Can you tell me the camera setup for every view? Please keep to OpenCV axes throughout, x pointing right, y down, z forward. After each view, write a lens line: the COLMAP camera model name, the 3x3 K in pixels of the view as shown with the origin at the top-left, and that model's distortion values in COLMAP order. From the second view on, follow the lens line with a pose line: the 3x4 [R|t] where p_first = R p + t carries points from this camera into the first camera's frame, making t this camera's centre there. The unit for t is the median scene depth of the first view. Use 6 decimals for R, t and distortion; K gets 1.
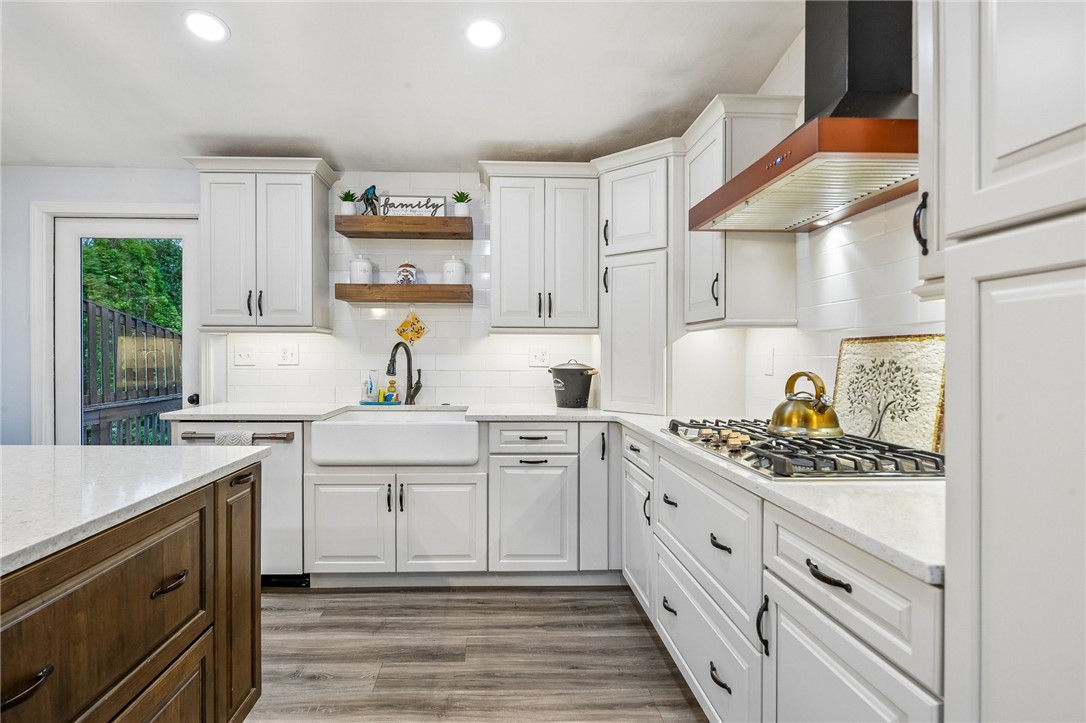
lens RADIAL K [[555.1, 0, 523.7], [0, 555.1, 355.6], [0, 0, 1]] dist [-0.005294, 0.000012]
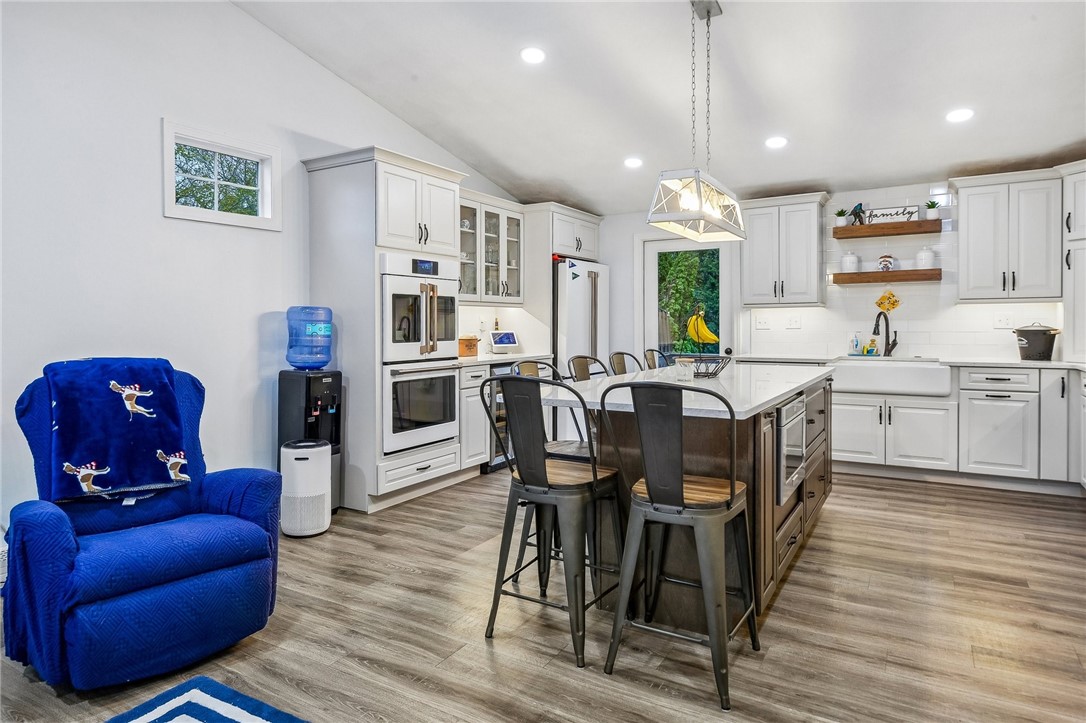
lens RADIAL K [[669.2, 0, 510.8], [0, 669.2, 337.7], [0, 0, 1]] dist [0.003424, -0.003098]
pose [[0.821694, 0.000683, -0.569928, -0.026875], [0.010470, 0.999812, 0.016293, 0.004409], [0.569832, -0.019355, 0.821533, -0.984629]]
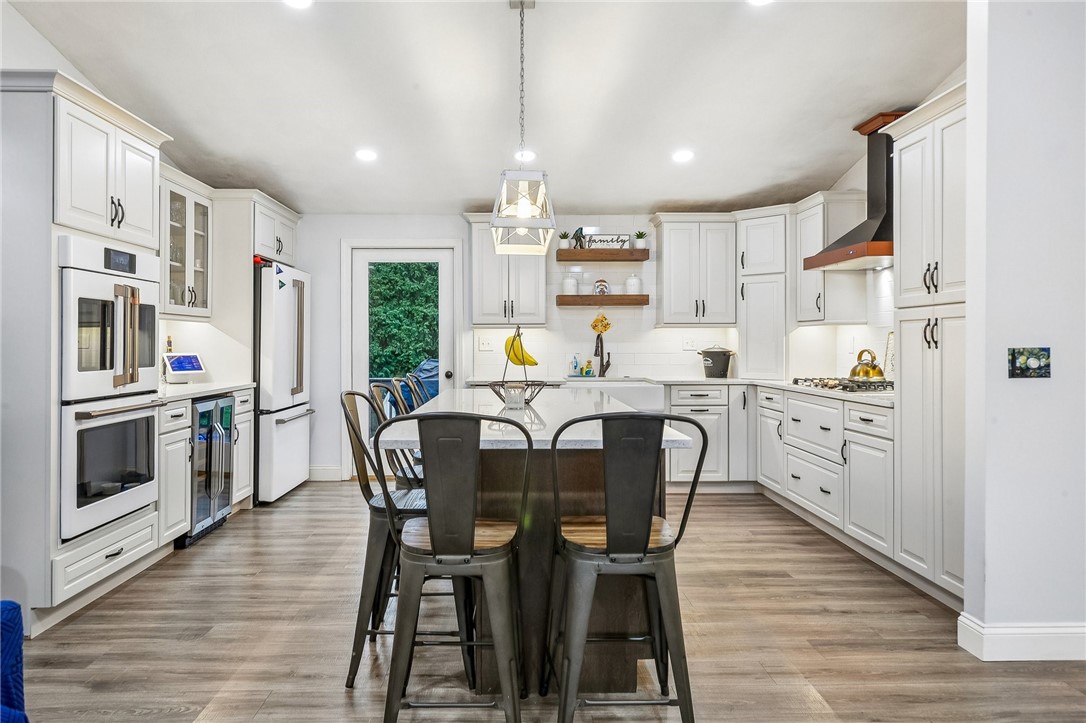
lens RADIAL K [[736.0, 0, 527.6], [0, 736.0, 346.6], [0, 0, 1]] dist [0.005675, -0.002705]
pose [[0.999835, -0.006630, -0.016936, -0.394847], [0.006685, 0.999972, 0.003244, 0.001573], [0.016914, -0.003357, 0.999851, -0.989339]]
